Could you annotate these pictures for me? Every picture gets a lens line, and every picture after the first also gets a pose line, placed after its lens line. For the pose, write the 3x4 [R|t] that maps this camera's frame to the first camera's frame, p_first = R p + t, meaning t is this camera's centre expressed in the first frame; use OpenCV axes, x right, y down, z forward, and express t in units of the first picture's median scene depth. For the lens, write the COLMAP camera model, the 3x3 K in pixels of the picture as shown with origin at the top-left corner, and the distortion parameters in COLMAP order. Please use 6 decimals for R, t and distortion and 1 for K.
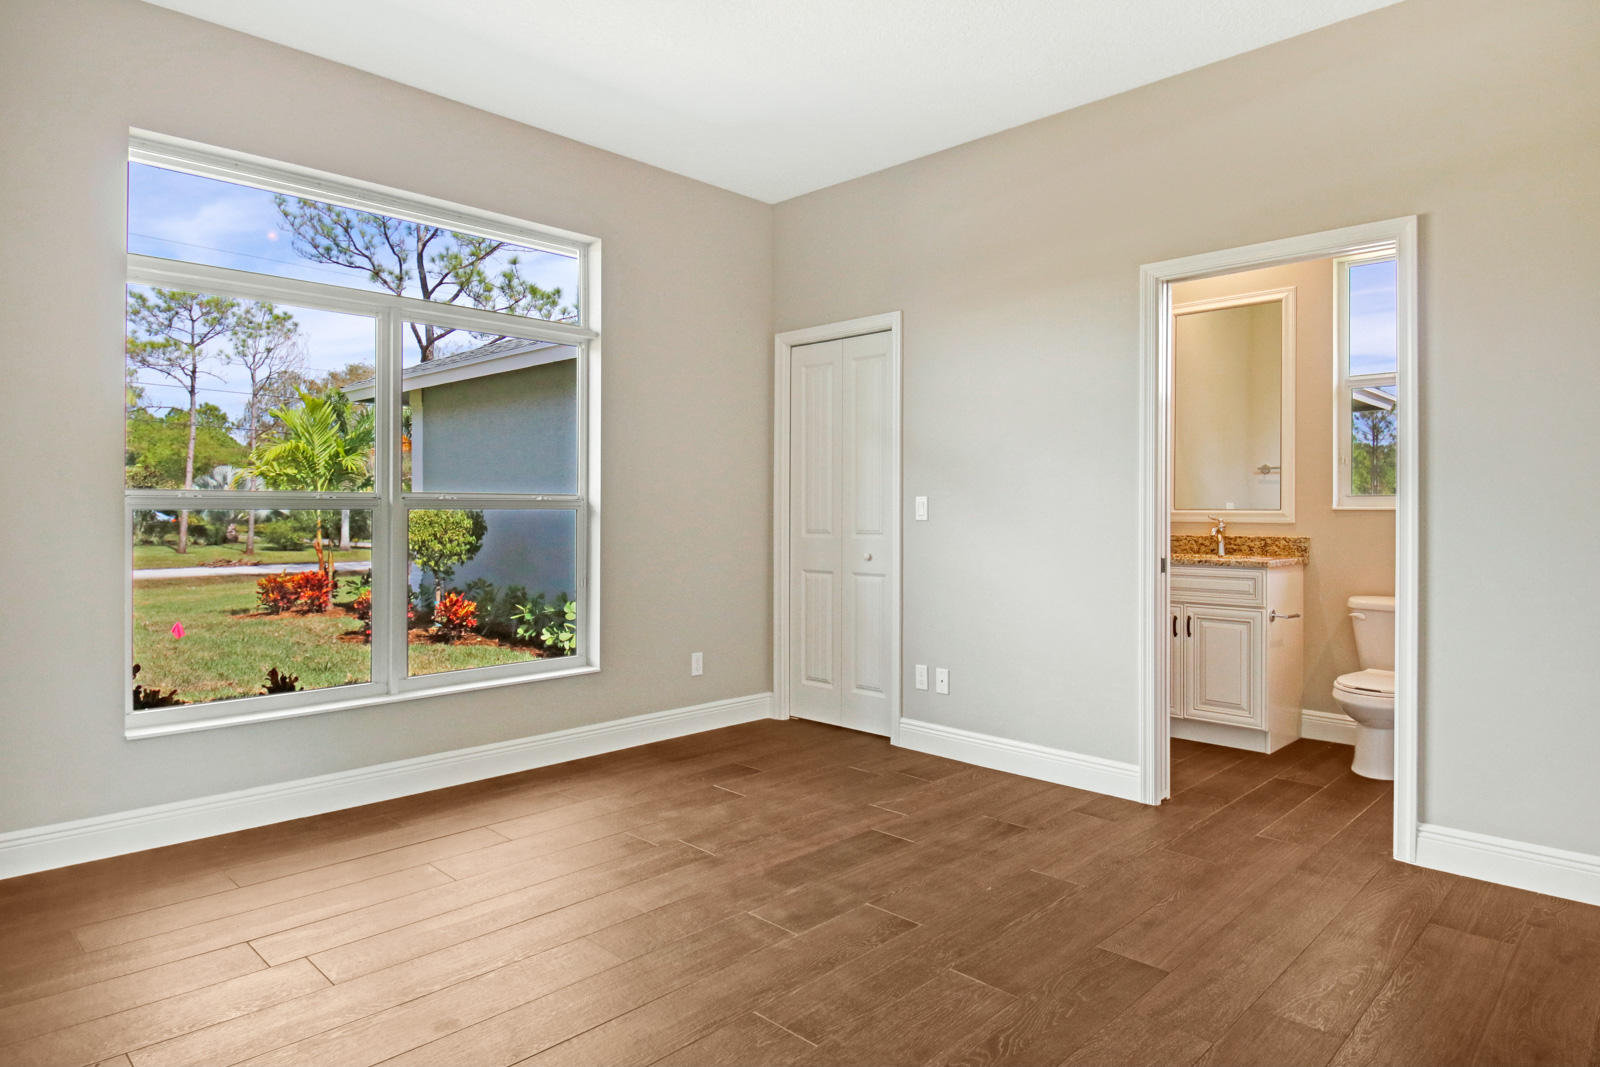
lens RADIAL K [[928.4, 0, 806.6], [0, 928.4, 507.5], [0, 0, 1]] dist [0.003414, 0.000033]
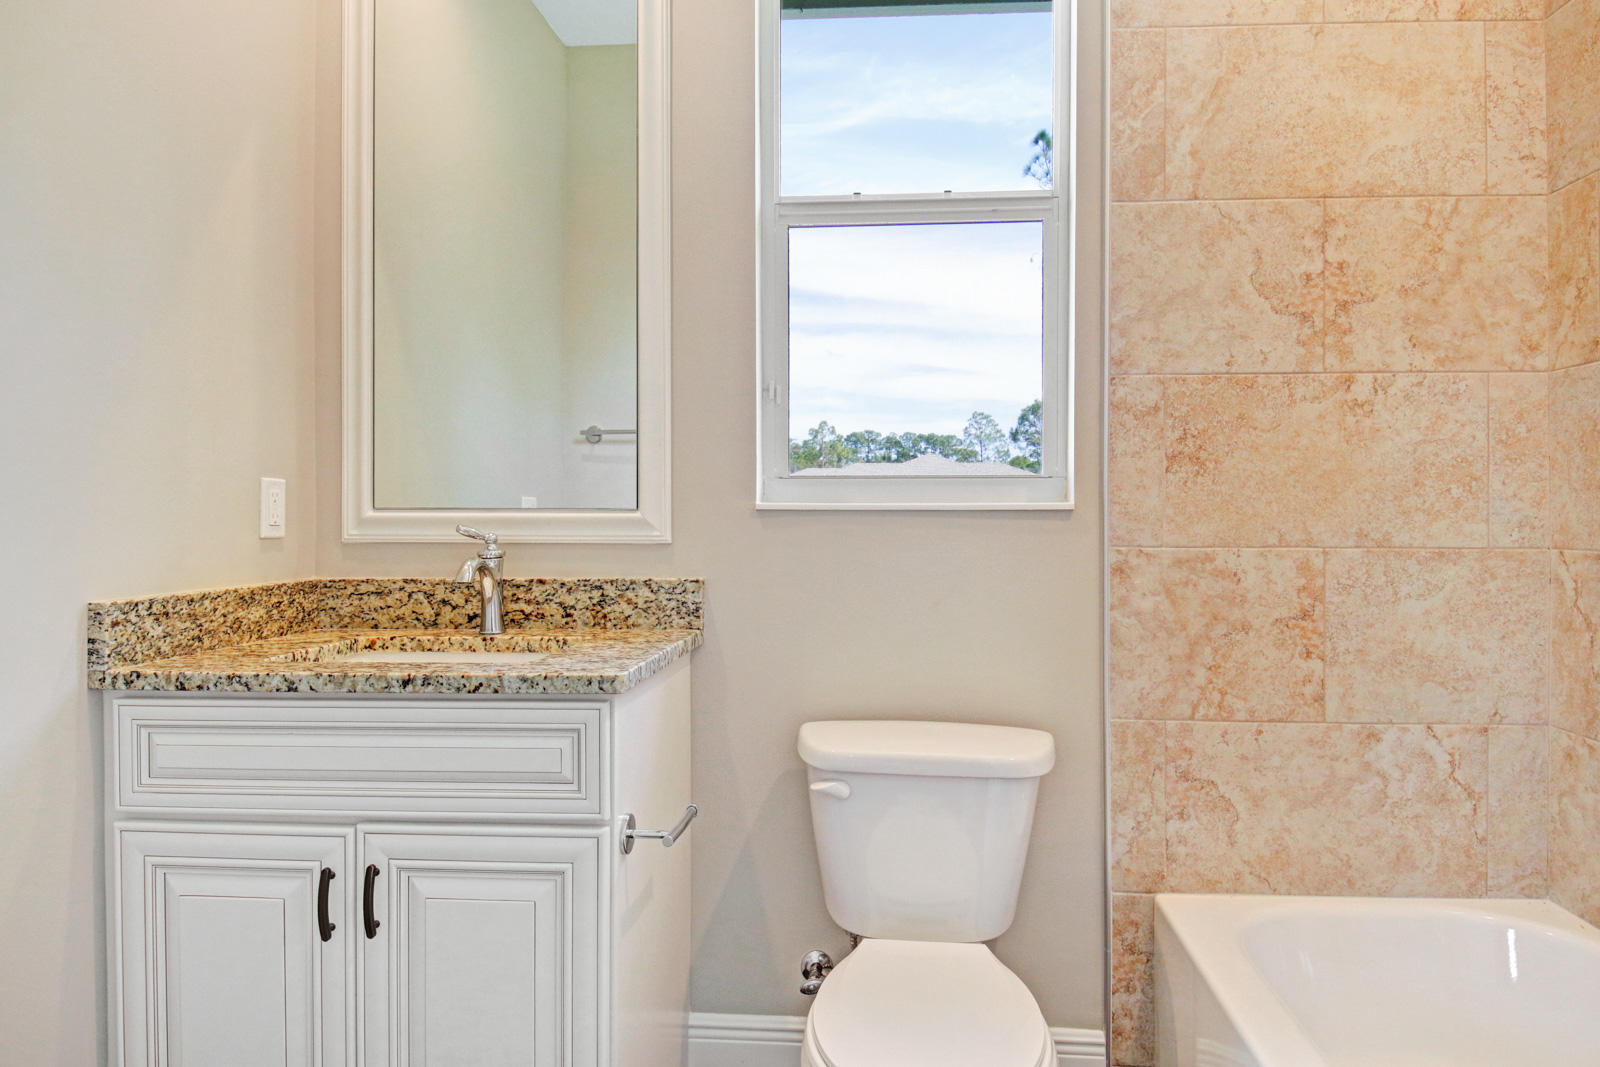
lens RADIAL K [[928.4, 0, 803.9], [0, 928.4, 526.2], [0, 0, 1]] dist [0.003414, 0.000033]
pose [[0.770534, -0.007515, 0.637355, 0.320071], [-0.003191, 0.999872, 0.015647, 0.003285], [-0.637391, -0.014090, 0.770412, 0.665035]]
